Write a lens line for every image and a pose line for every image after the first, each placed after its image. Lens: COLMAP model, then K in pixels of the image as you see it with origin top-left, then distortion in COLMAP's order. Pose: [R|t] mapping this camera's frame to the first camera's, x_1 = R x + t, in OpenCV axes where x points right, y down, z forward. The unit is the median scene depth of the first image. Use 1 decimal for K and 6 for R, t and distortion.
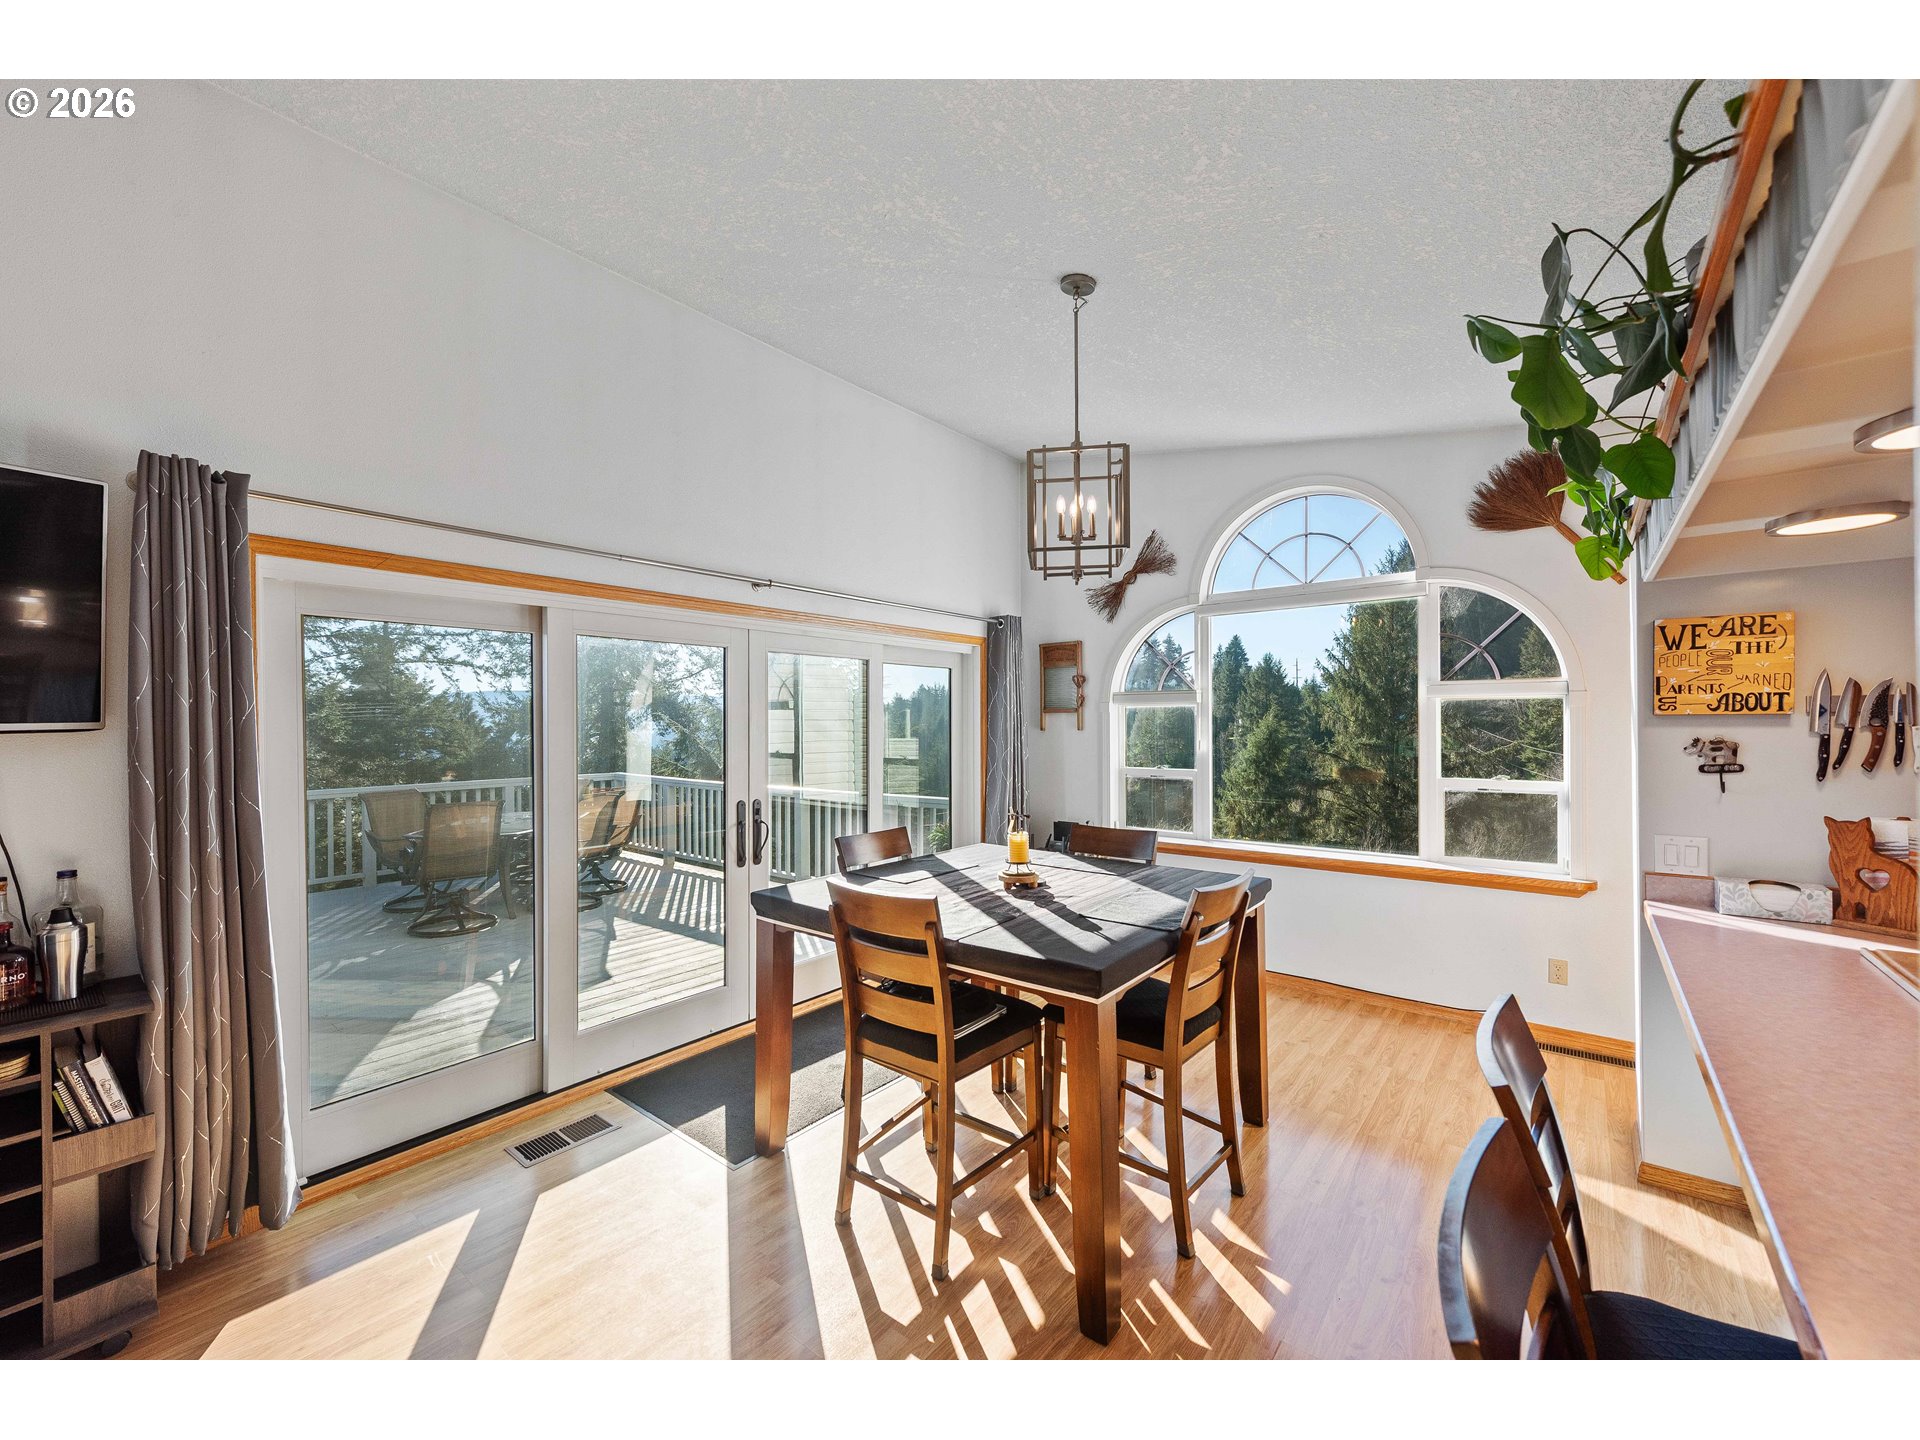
lens RADIAL K [[772.8, 0, 958.2], [0, 772.8, 715.2], [0, 0, 1]] dist [0.009347, 0.000035]
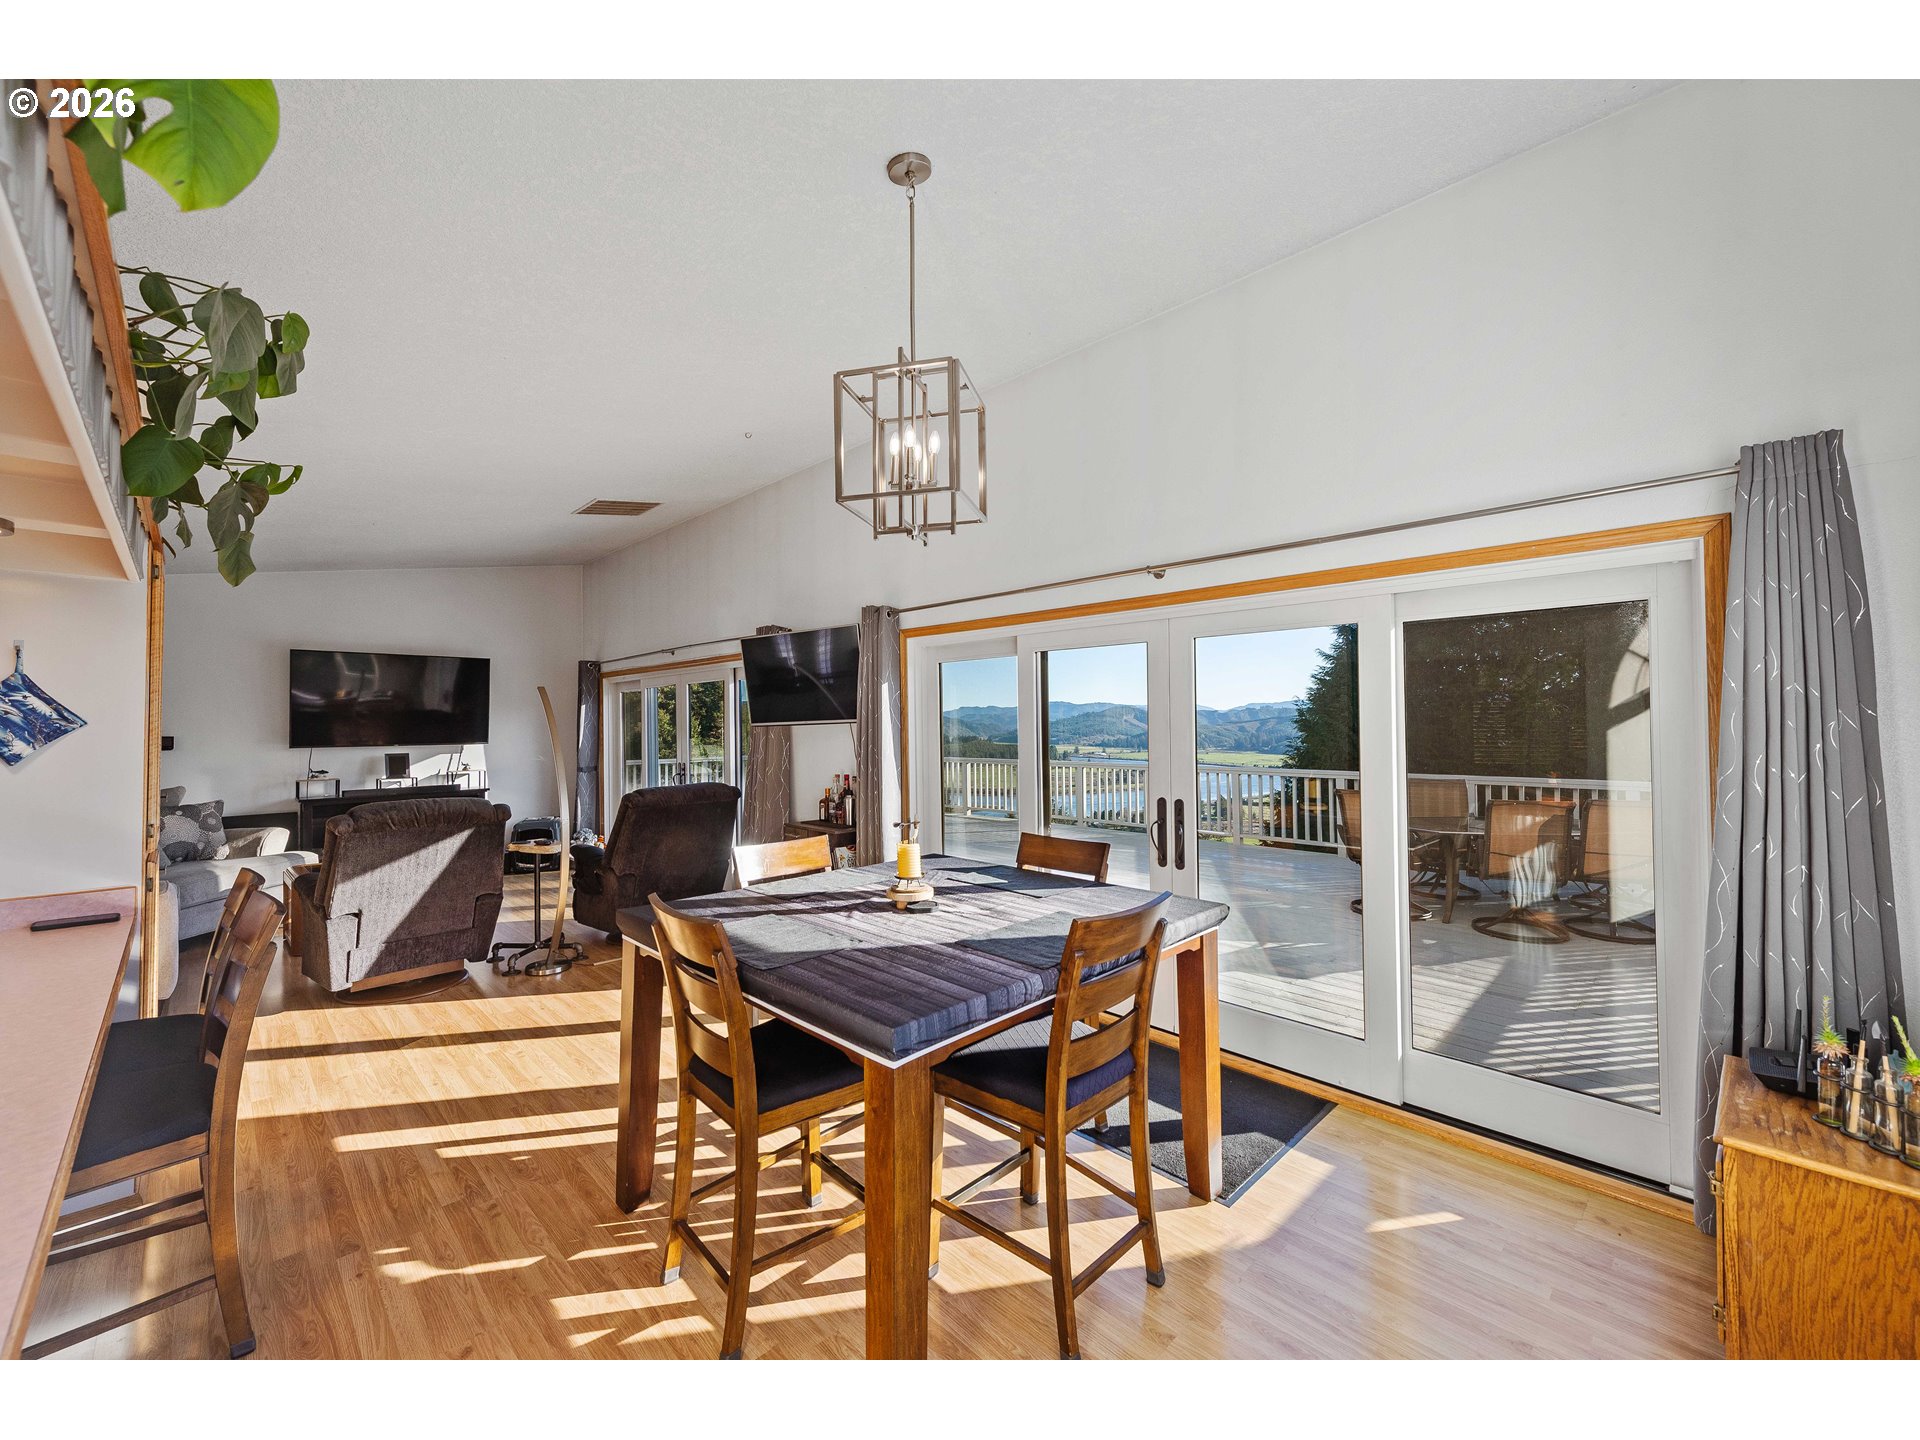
lens RADIAL K [[772.8, 0, 958.2], [0, 772.8, 715.2], [0, 0, 1]] dist [0.009347, 0.000035]
pose [[-0.129159, -0.005819, -0.991607, 0.945502], [0.019372, 0.999777, -0.008390, 0.013077], [0.991435, -0.020293, -0.129017, 1.153889]]
